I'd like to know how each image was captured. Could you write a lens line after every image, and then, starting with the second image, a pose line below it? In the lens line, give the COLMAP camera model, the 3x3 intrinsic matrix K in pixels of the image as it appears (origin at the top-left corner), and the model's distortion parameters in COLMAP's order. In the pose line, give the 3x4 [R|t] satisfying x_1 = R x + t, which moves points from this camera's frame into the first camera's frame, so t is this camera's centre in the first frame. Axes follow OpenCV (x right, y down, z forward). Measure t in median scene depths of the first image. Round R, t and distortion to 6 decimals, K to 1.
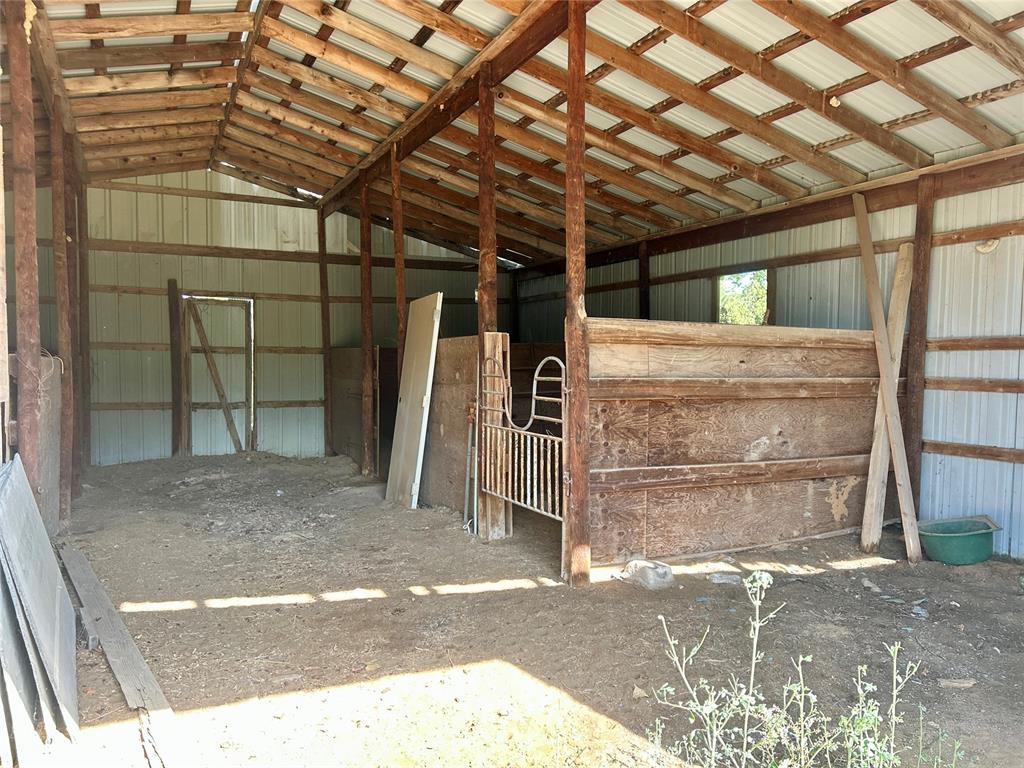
lens RADIAL K [[763.4, 0, 515.6], [0, 763.4, 388.6], [0, 0, 1]] dist [0.075306, -0.079363]
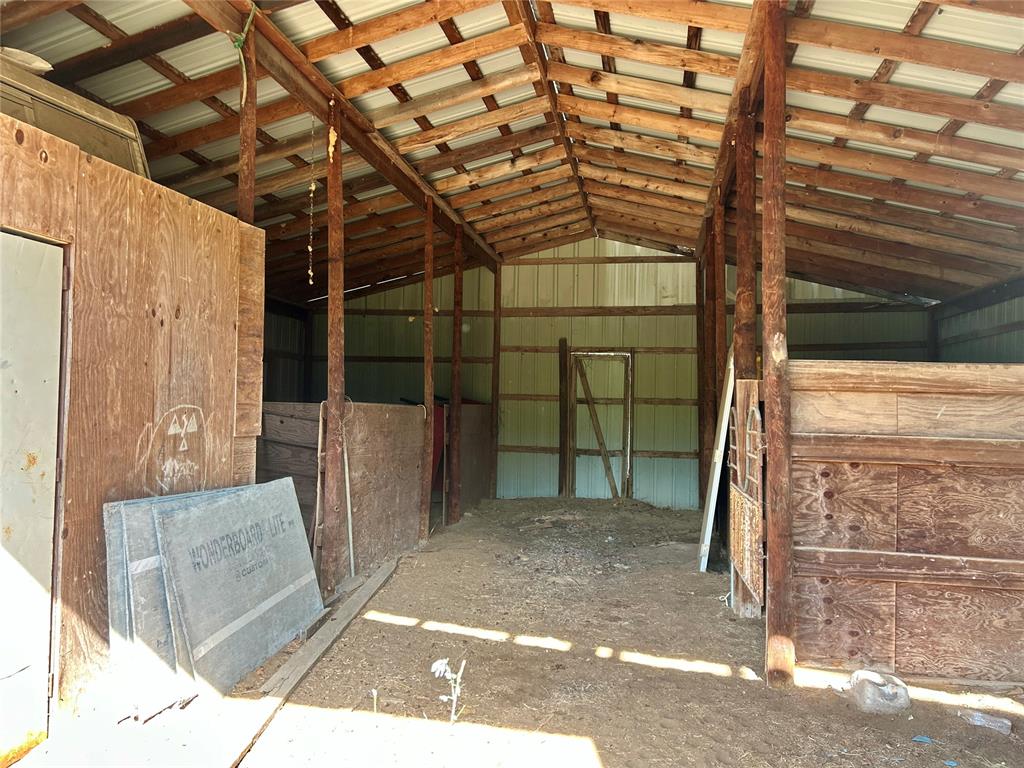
lens RADIAL K [[763.4, 0, 502.8], [0, 763.4, 389.5], [0, 0, 1]] dist [0.075306, -0.079363]
pose [[0.810937, -0.003285, -0.585124, 0.269567], [-0.036699, 0.997730, -0.056463, -0.001826], [0.583981, 0.067262, 0.808976, 0.111061]]
